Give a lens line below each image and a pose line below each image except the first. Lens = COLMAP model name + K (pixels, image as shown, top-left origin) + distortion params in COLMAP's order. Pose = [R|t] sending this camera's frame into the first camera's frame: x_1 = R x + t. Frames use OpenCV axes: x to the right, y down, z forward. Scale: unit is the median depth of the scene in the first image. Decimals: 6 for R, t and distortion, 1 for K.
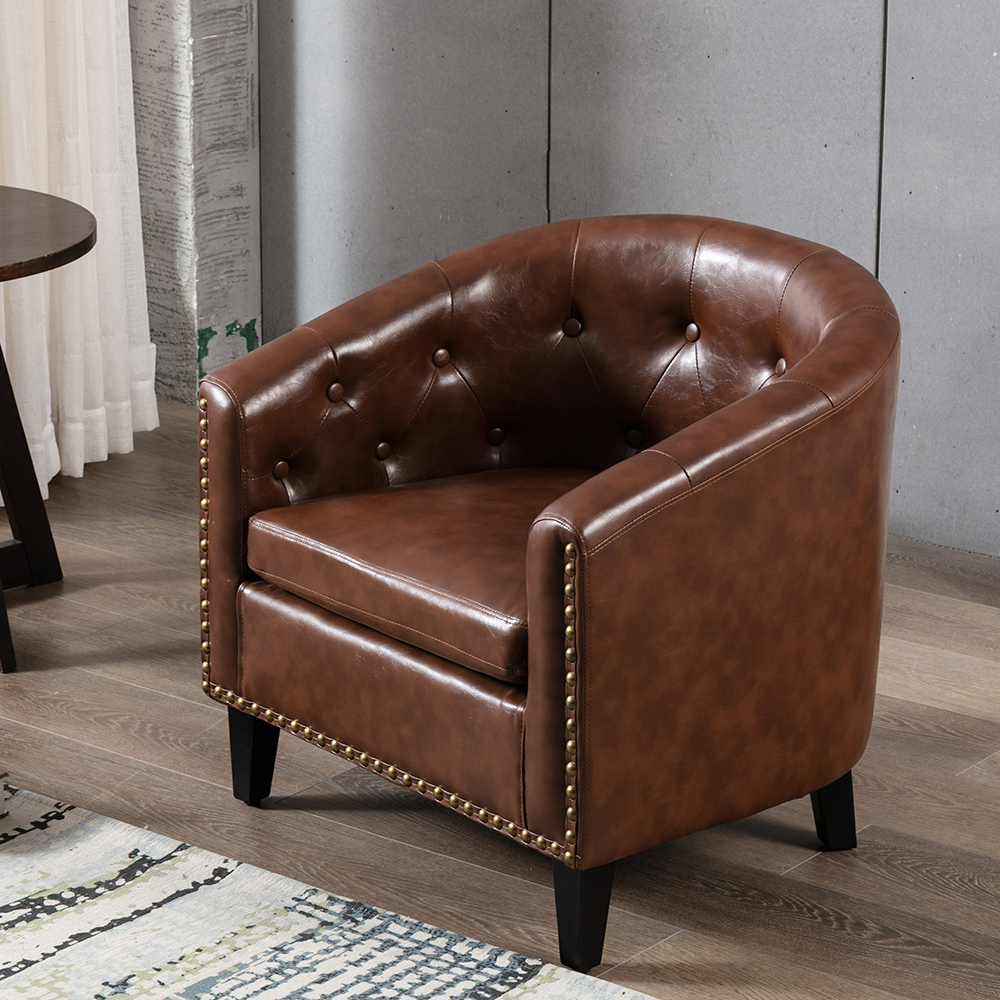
lens RADIAL K [[3333.7, 0, 447.8], [0, 3333.7, 499.8], [0, 0, 1]] dist [0.078523, -3.409802]
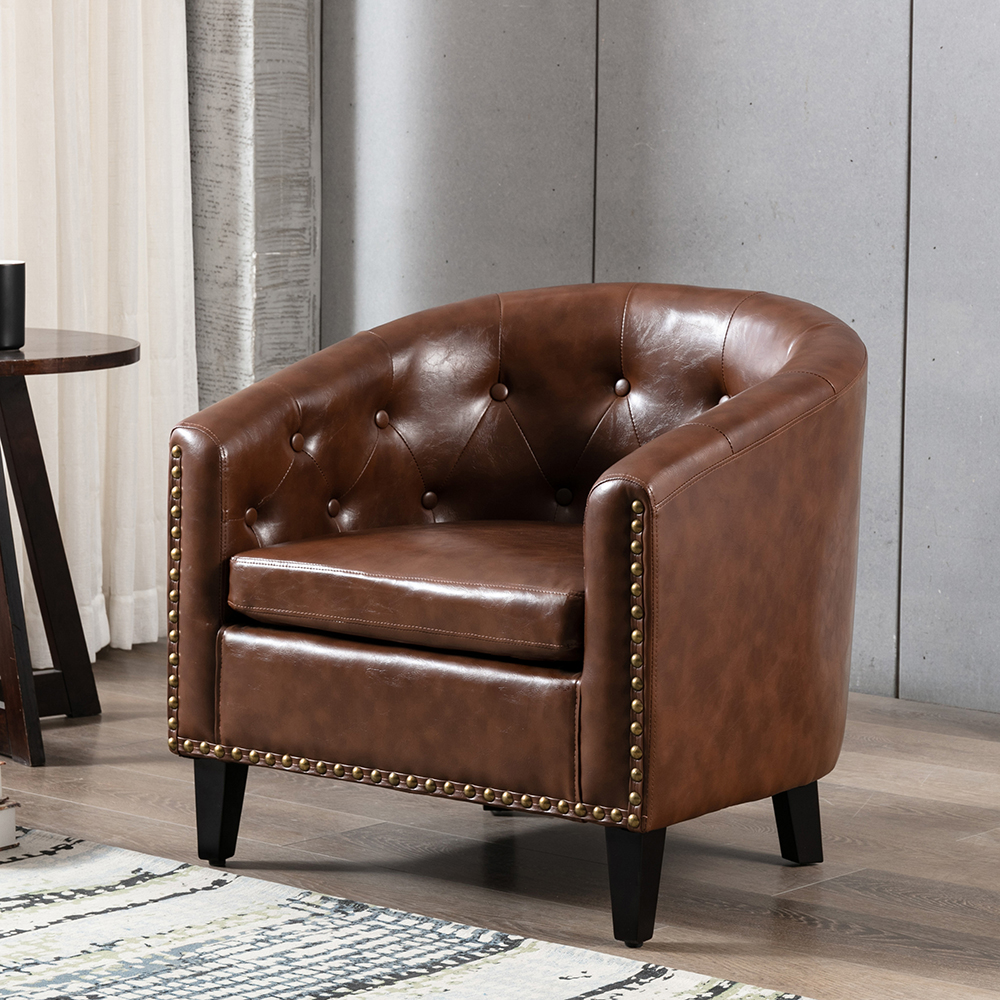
lens RADIAL K [[3344.3, 0, 524.7], [0, 3344.3, 500.3], [0, 0, 1]] dist [-0.029665, -2.231690]
pose [[0.999683, 0.014375, -0.020670, 0.034089], [-0.017700, 0.985122, -0.170943, 0.130266], [0.017905, 0.171255, 0.985064, -0.015956]]
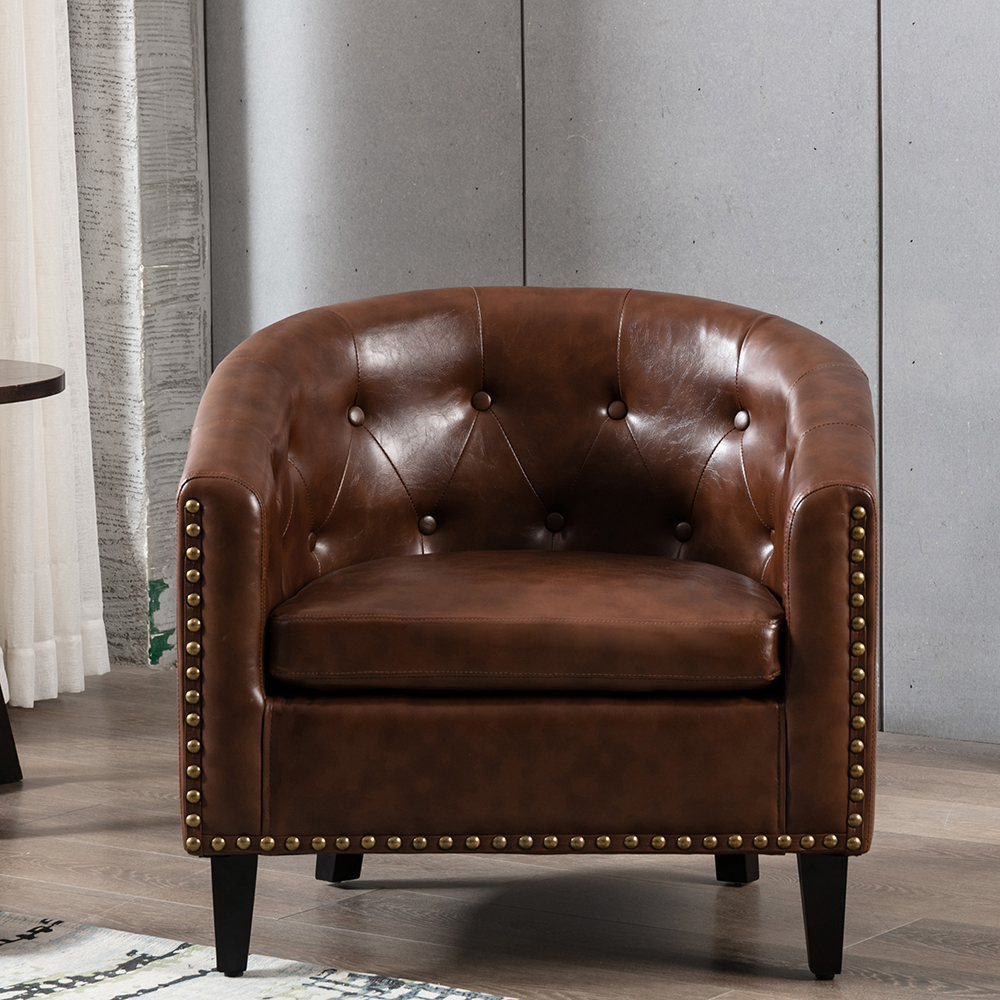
lens RADIAL K [[3645.7, 0, 500.0], [0, 3645.7, 500.0], [0, 0, 1]] dist [0.039358, -3.696936]
pose [[0.998631, -0.017315, 0.049368, -0.031335], [0.025788, 0.983959, -0.176524, 0.127457], [-0.045520, 0.177555, 0.983058, -0.012263]]
